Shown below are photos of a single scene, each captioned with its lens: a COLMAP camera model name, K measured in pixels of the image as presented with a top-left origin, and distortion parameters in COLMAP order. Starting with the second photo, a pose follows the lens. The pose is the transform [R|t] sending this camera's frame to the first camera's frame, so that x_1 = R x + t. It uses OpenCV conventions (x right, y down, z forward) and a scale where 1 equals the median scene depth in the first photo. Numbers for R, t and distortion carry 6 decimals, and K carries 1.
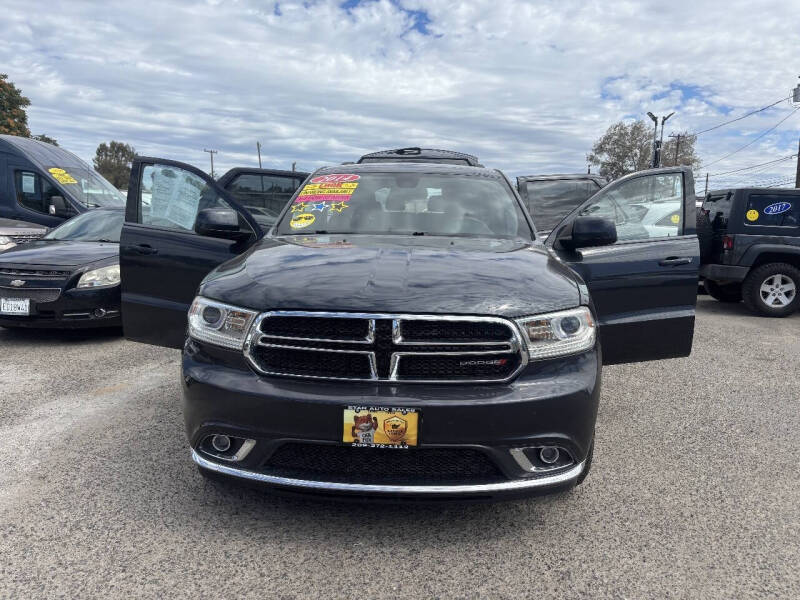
lens RADIAL K [[607.2, 0, 409.0], [0, 607.2, 312.7], [0, 0, 1]] dist [0.053937, -0.062578]
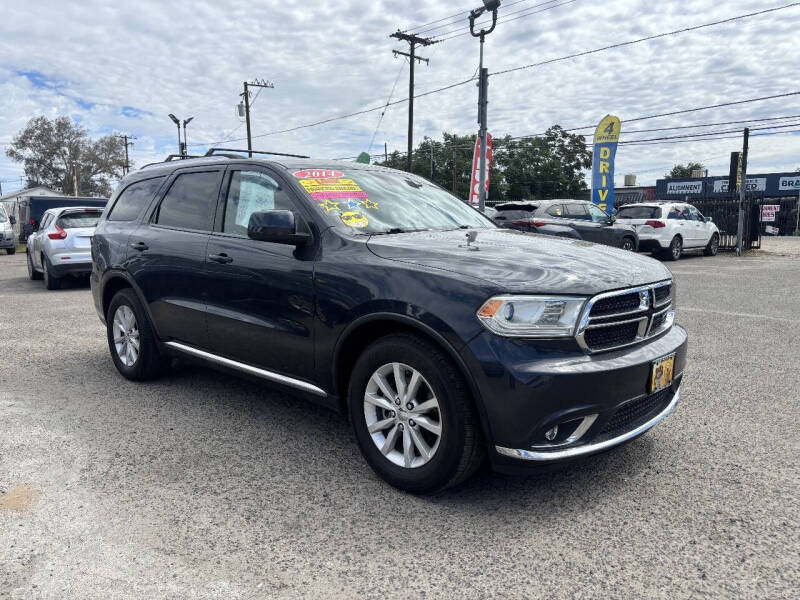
lens RADIAL K [[611.2, 0, 393.1], [0, 611.2, 302.0], [0, 0, 1]] dist [0.034564, -0.044152]
pose [[0.654625, -0.125040, 0.745541, -0.978447], [0.138827, 0.989337, 0.044031, -0.067451], [-0.743097, 0.074677, 0.665004, 0.399679]]
